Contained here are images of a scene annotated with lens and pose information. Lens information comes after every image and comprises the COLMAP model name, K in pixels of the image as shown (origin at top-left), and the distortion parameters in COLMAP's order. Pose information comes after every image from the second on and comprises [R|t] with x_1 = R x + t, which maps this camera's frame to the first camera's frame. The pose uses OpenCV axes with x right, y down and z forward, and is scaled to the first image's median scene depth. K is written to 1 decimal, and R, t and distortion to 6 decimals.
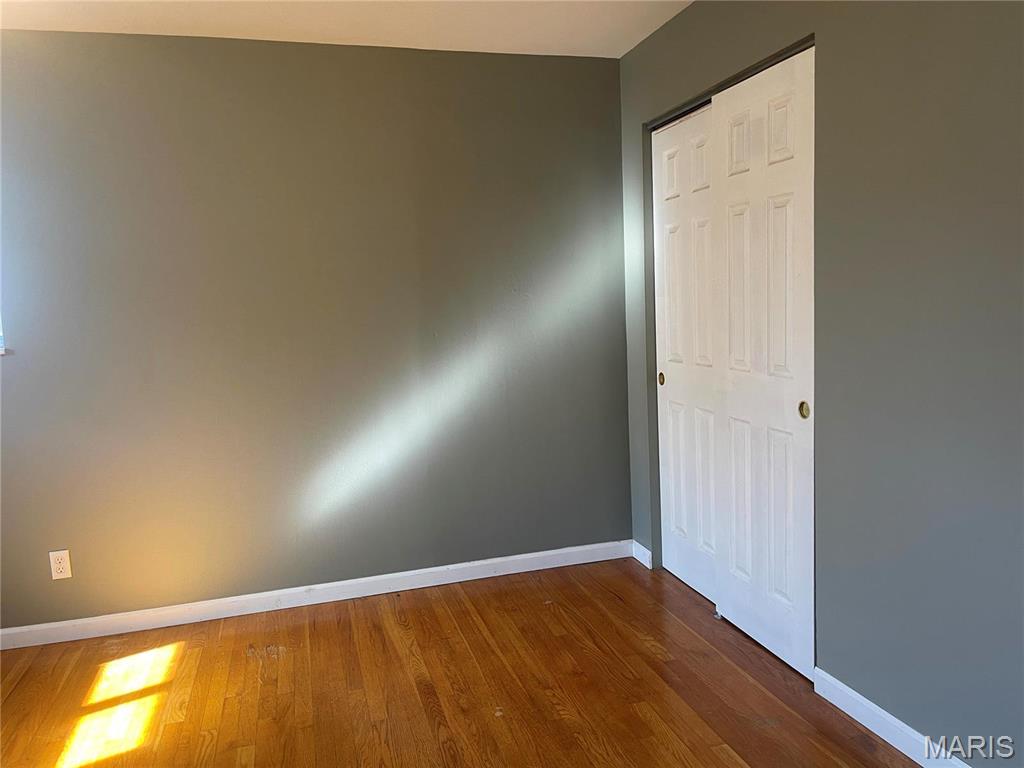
lens RADIAL K [[777.5, 0, 513.1], [0, 777.5, 380.2], [0, 0, 1]] dist [0.054650, -0.045807]
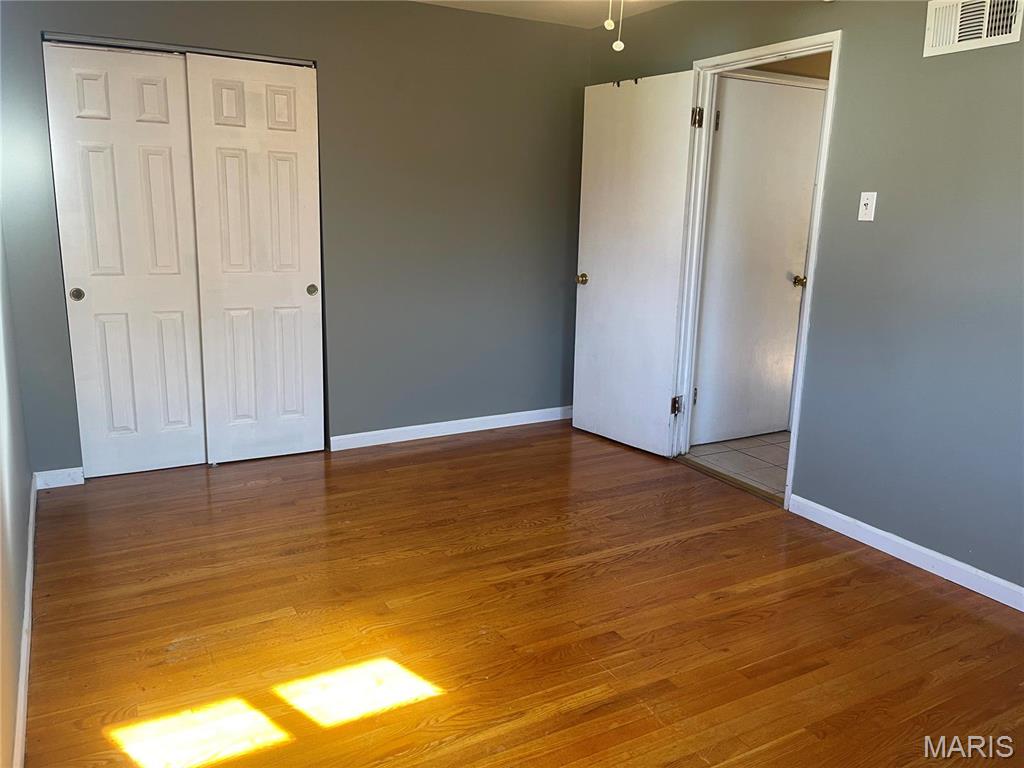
lens RADIAL K [[777.5, 0, 516.1], [0, 777.5, 377.8], [0, 0, 1]] dist [0.054650, -0.045807]
pose [[-0.233152, -0.168165, 0.957789, -1.255562], [0.091372, 0.976788, 0.193743, -0.056387], [-0.968138, 0.132687, -0.212375, 0.897922]]
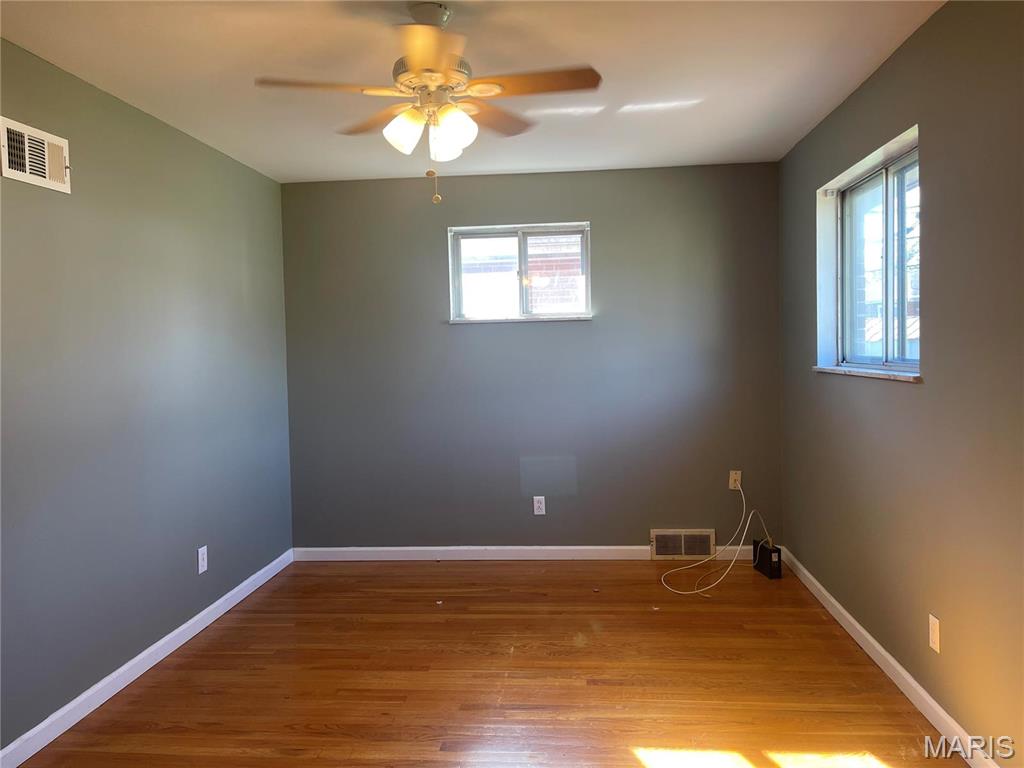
lens RADIAL K [[777.5, 0, 517.4], [0, 777.5, 386.4], [0, 0, 1]] dist [0.054650, -0.045807]
pose [[-0.351320, 0.092360, -0.931689, 0.429646], [-0.057522, 0.991113, 0.119941, -0.120442], [0.934487, 0.095731, -0.342885, 0.997051]]
